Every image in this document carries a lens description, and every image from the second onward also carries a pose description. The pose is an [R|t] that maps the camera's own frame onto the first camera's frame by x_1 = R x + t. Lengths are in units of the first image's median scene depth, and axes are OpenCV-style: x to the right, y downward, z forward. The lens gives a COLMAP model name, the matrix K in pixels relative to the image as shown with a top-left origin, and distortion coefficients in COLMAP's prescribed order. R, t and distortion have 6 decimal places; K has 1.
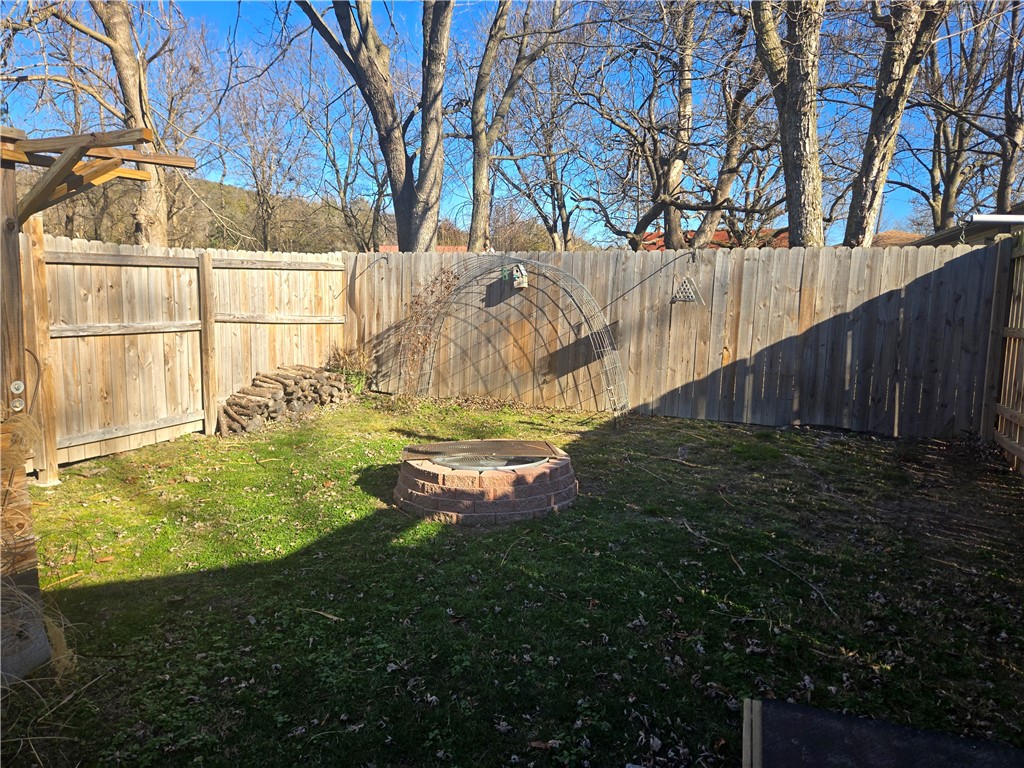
lens RADIAL K [[688.0, 0, 510.8], [0, 688.0, 384.9], [0, 0, 1]] dist [0.060300, -0.045956]
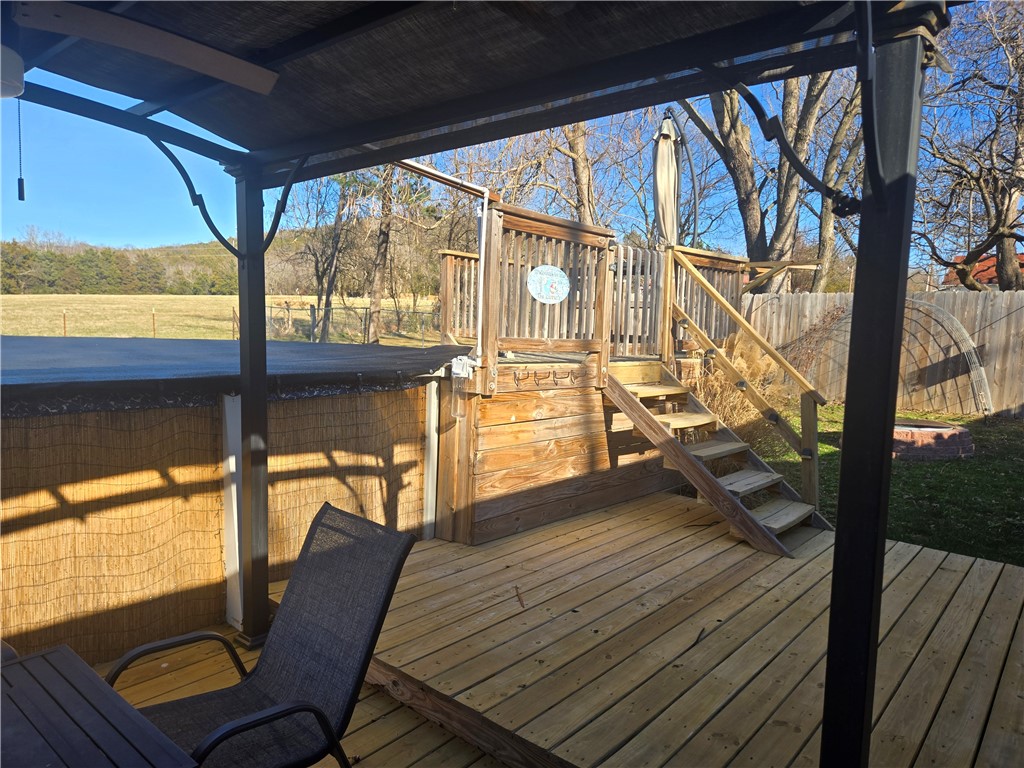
lens RADIAL K [[688.0, 0, 515.4], [0, 688.0, 383.3], [0, 0, 1]] dist [0.060300, -0.045956]
pose [[0.935137, 0.034587, -0.352594, -0.182278], [-0.050248, 0.998111, -0.035359, 0.063730], [0.350705, 0.050782, 0.935108, -0.482667]]
